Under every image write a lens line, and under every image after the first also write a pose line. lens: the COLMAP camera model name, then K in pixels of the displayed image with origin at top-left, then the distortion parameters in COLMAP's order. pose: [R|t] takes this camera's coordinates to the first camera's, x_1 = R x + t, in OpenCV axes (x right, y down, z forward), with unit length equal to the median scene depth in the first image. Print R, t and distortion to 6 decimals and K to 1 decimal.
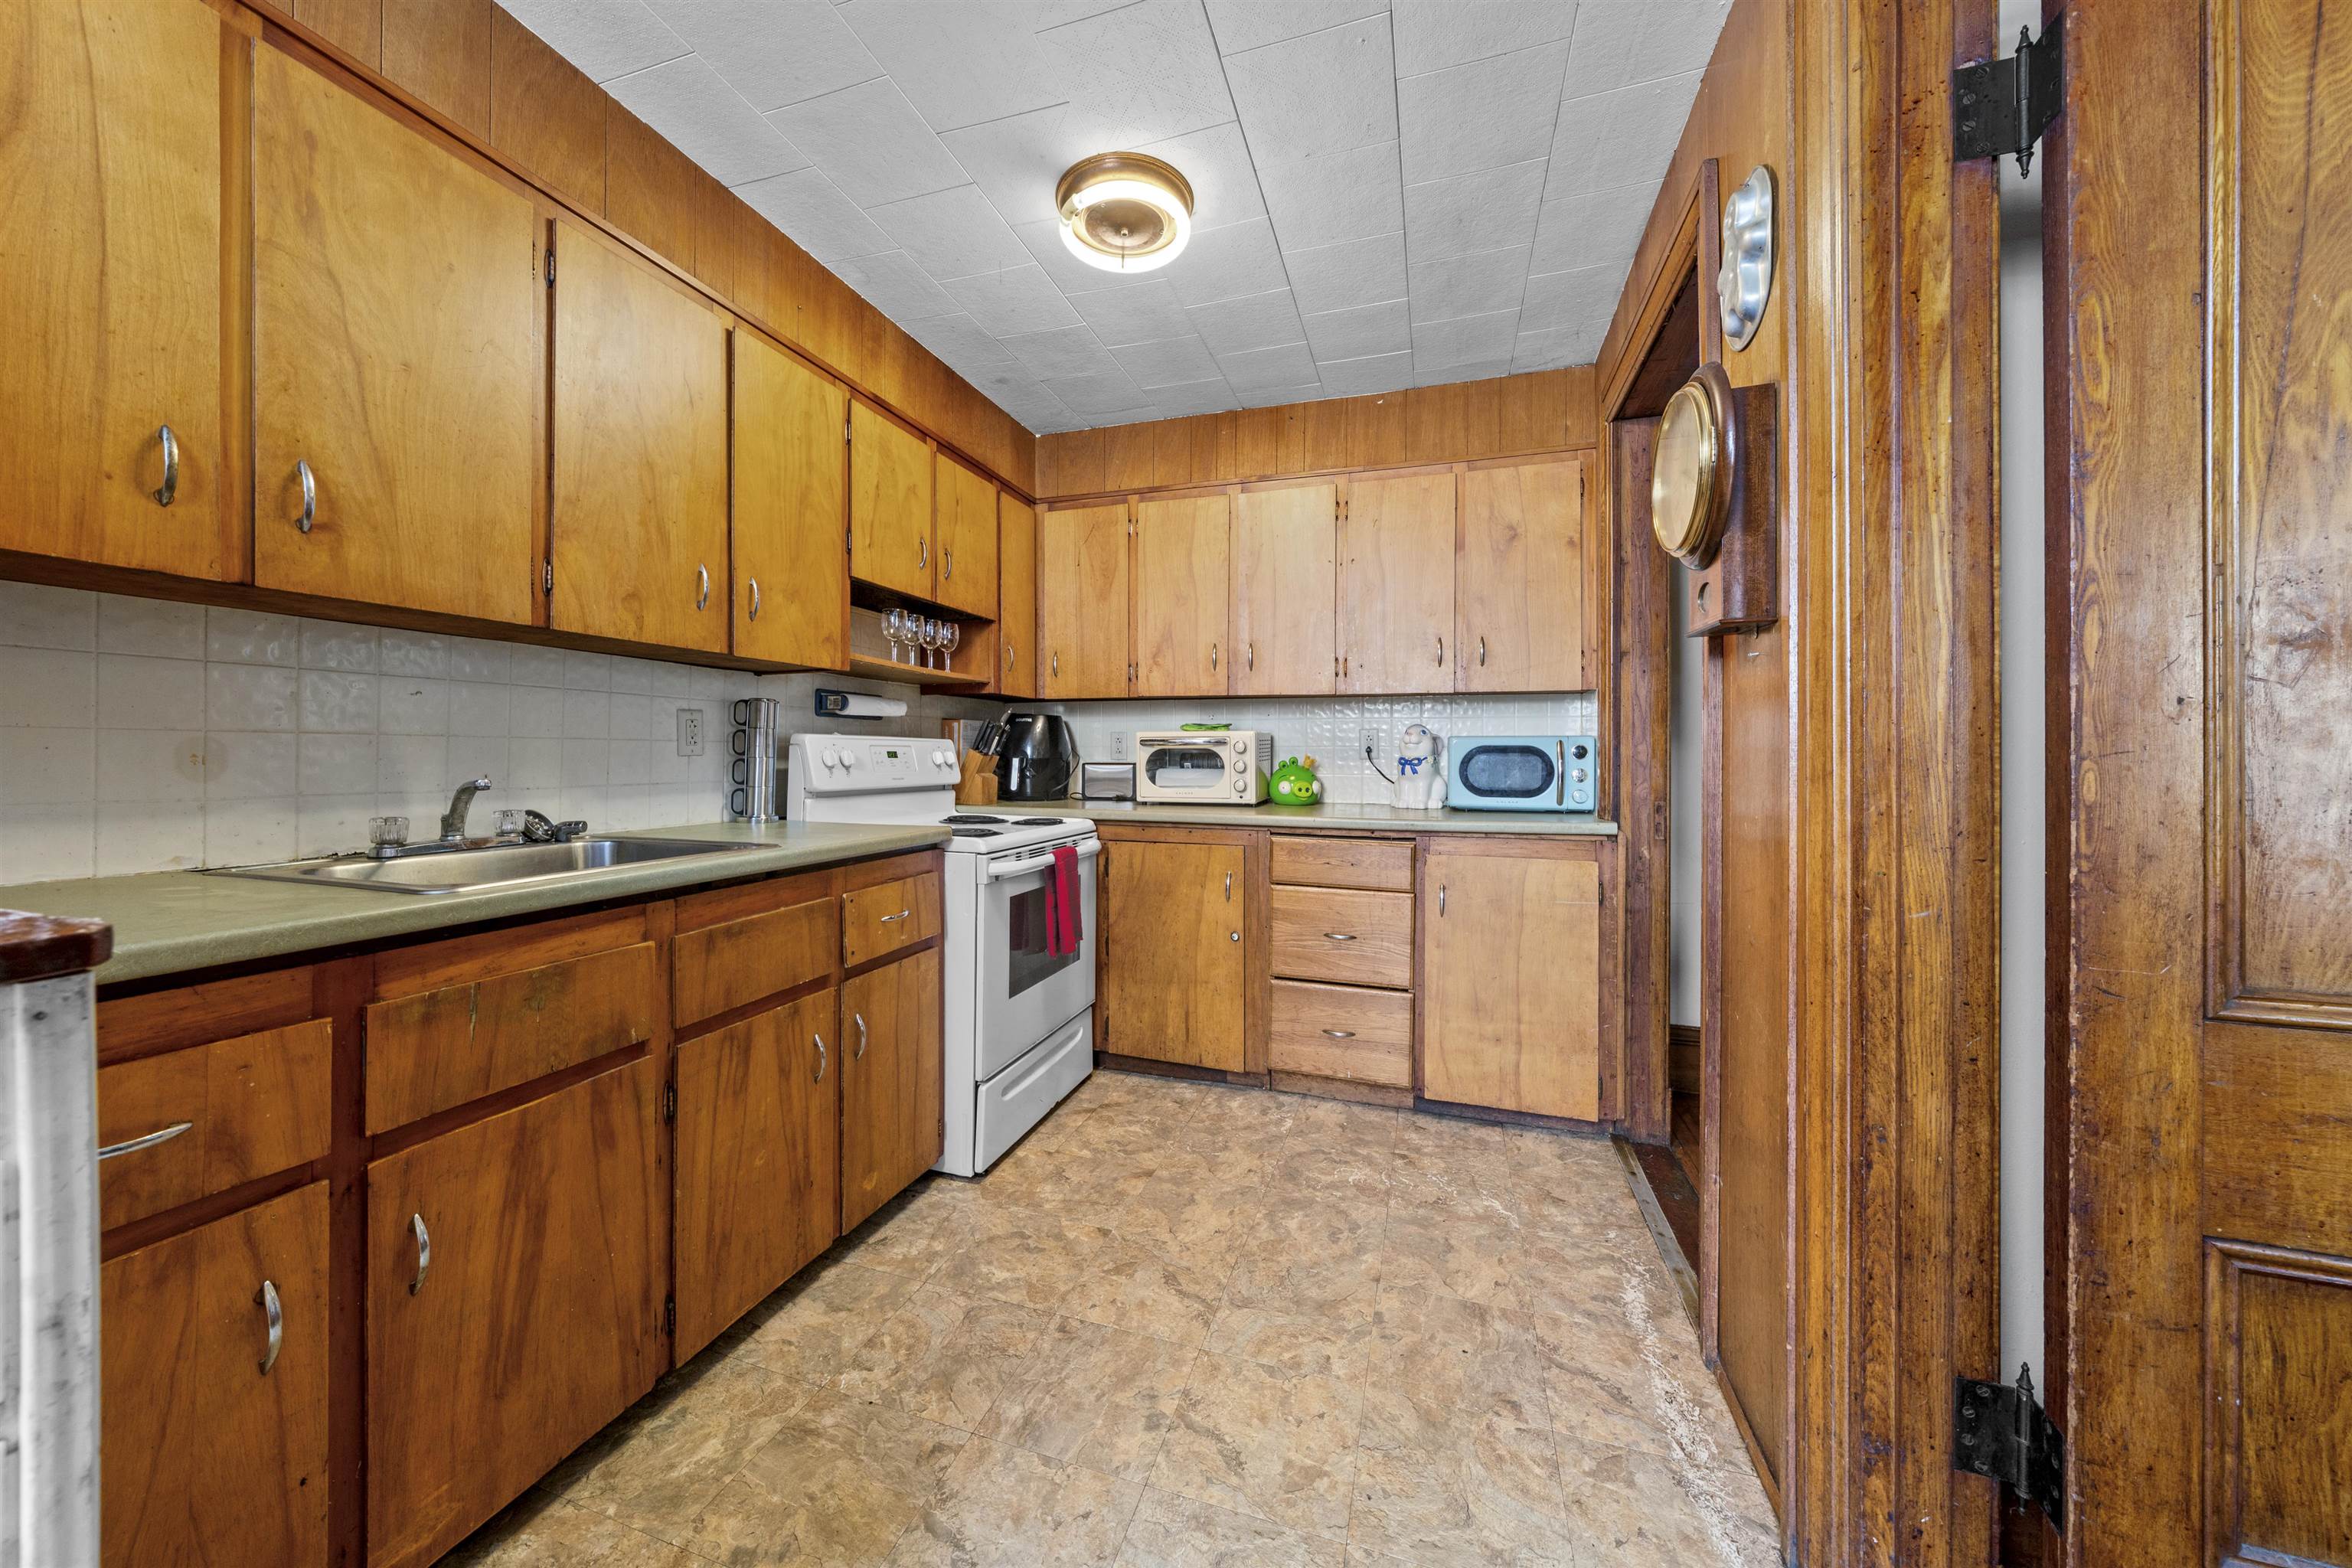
lens RADIAL K [[821.5, 0, 1178.7], [0, 821.5, 751.9], [0, 0, 1]] dist [-0.000486, -0.000031]
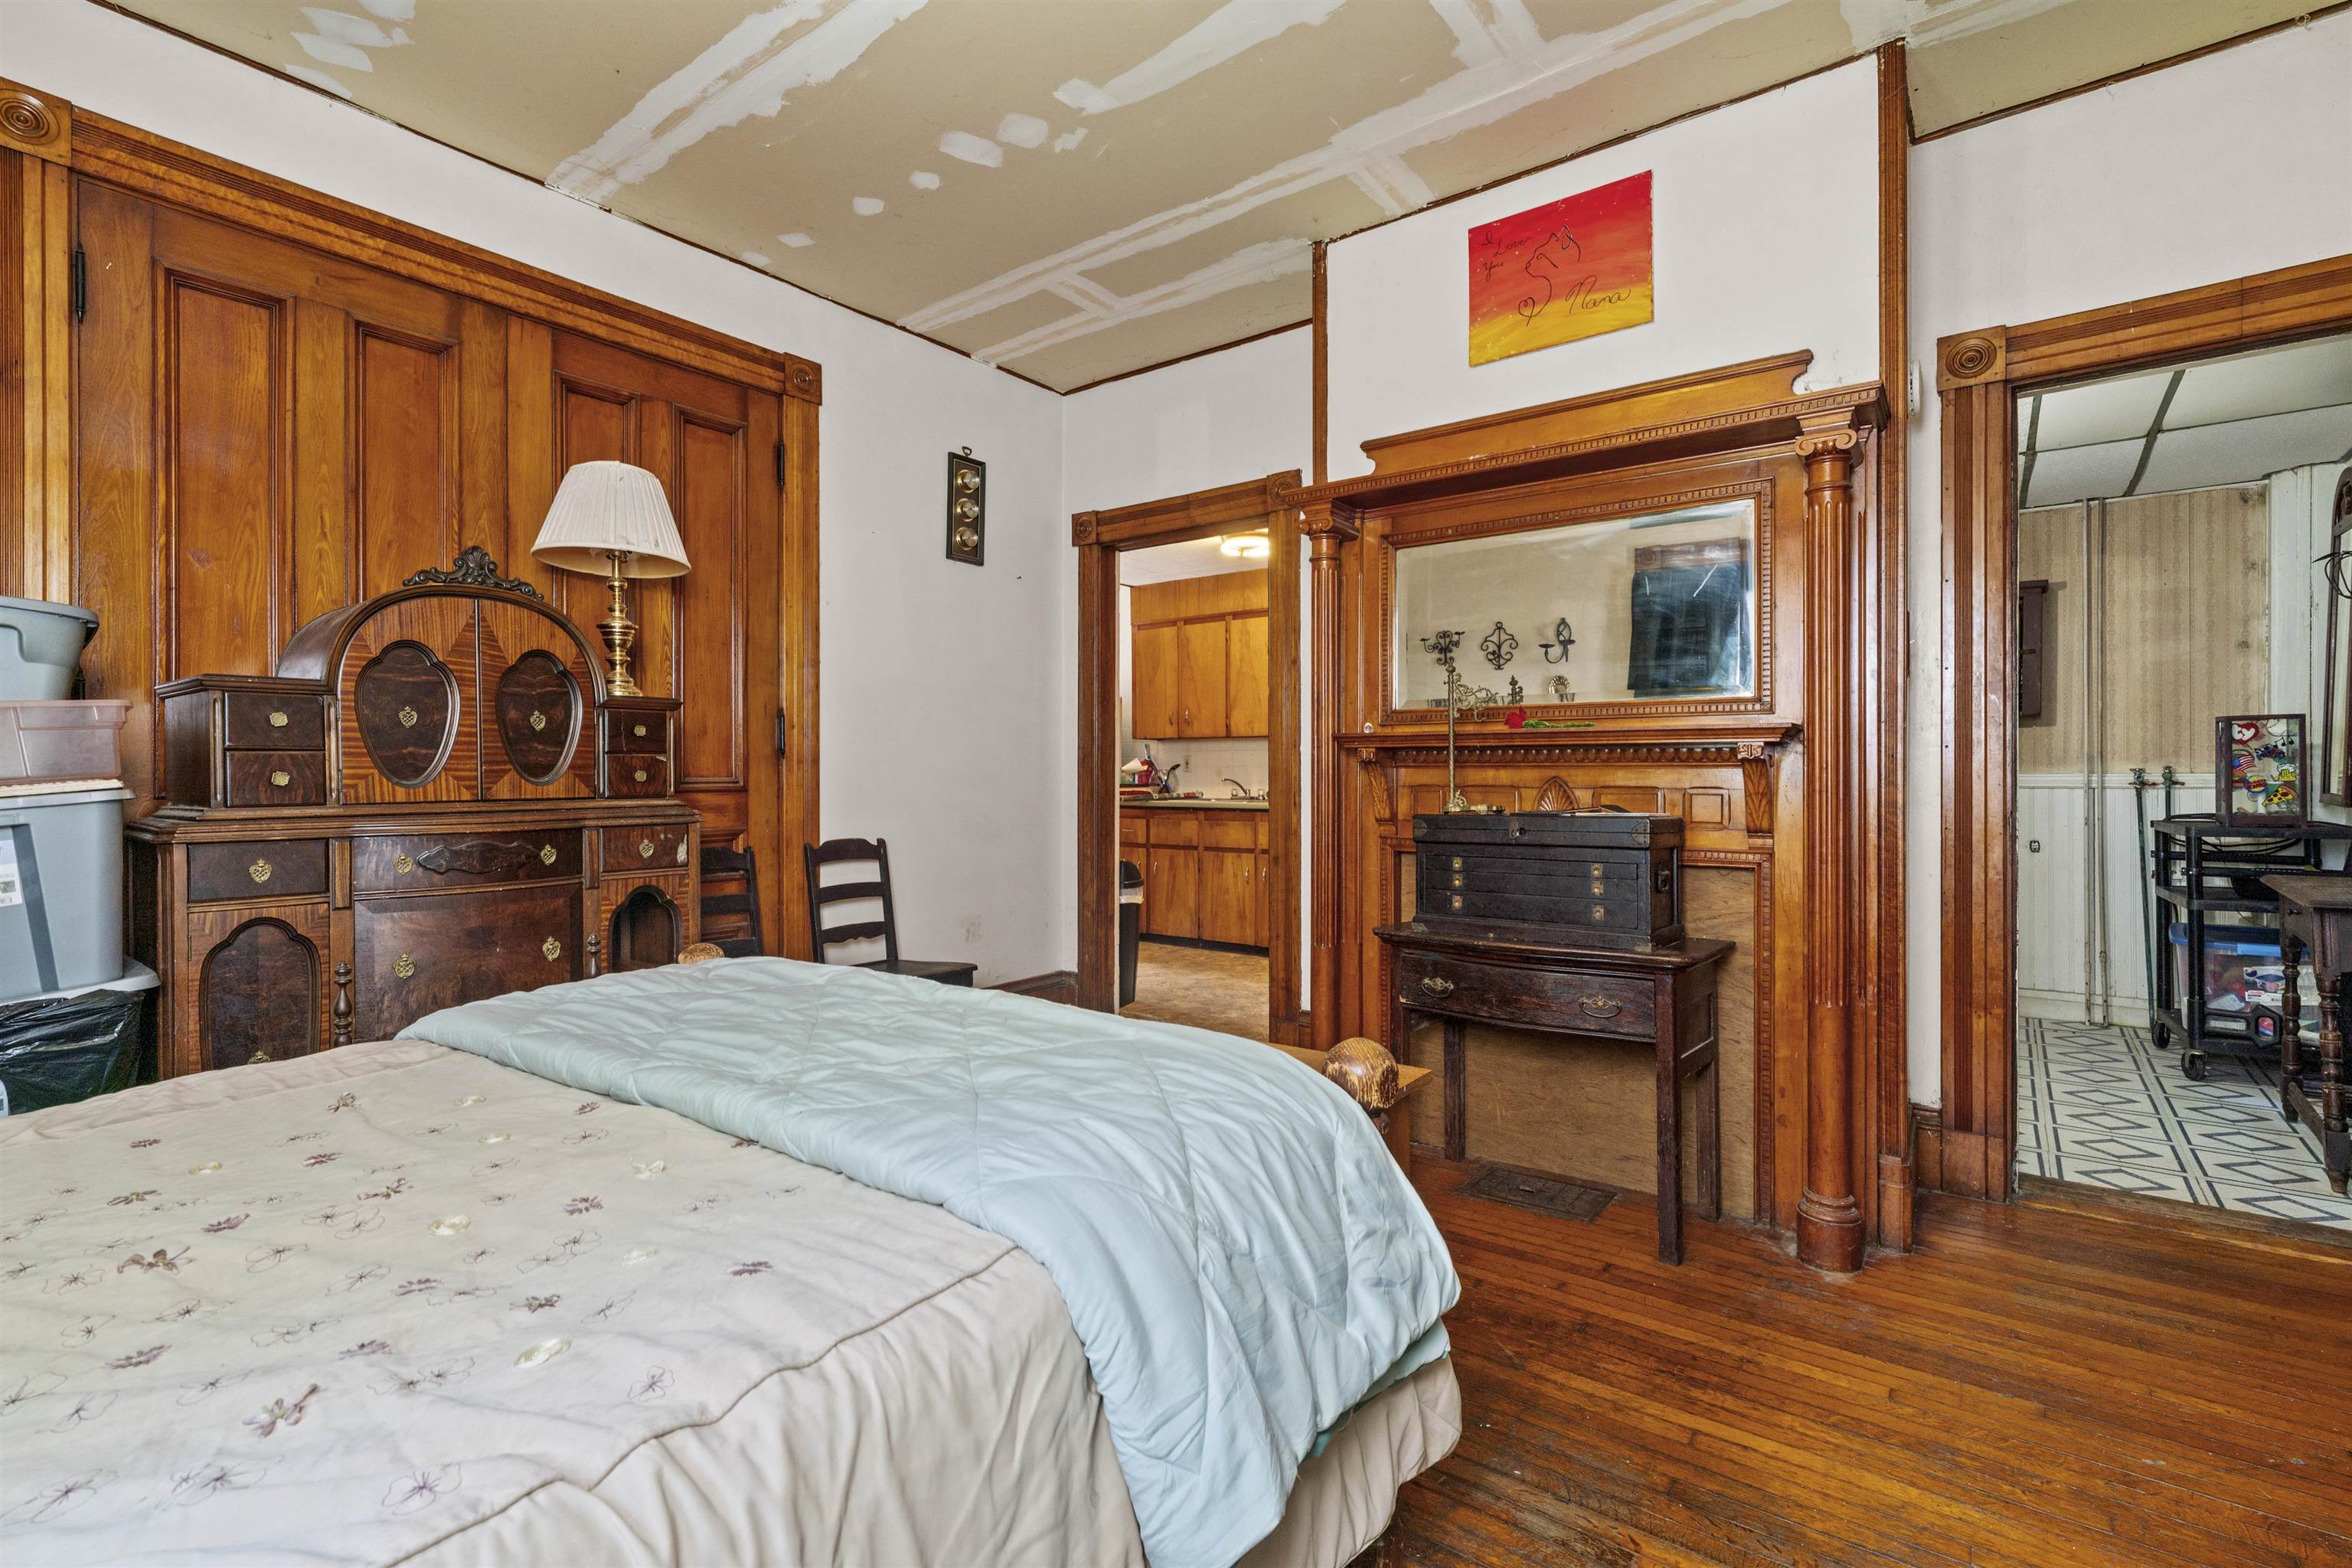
lens RADIAL K [[1109.7, 0, 1176.0], [0, 1109.7, 784.0], [0, 0, 1]] dist [0.015224, 0.000003]
pose [[-0.320802, 0.006018, -0.947127, 4.349214], [0.004325, 0.999979, 0.004889, 0.034504], [0.947137, -0.002528, -0.320821, 2.612607]]
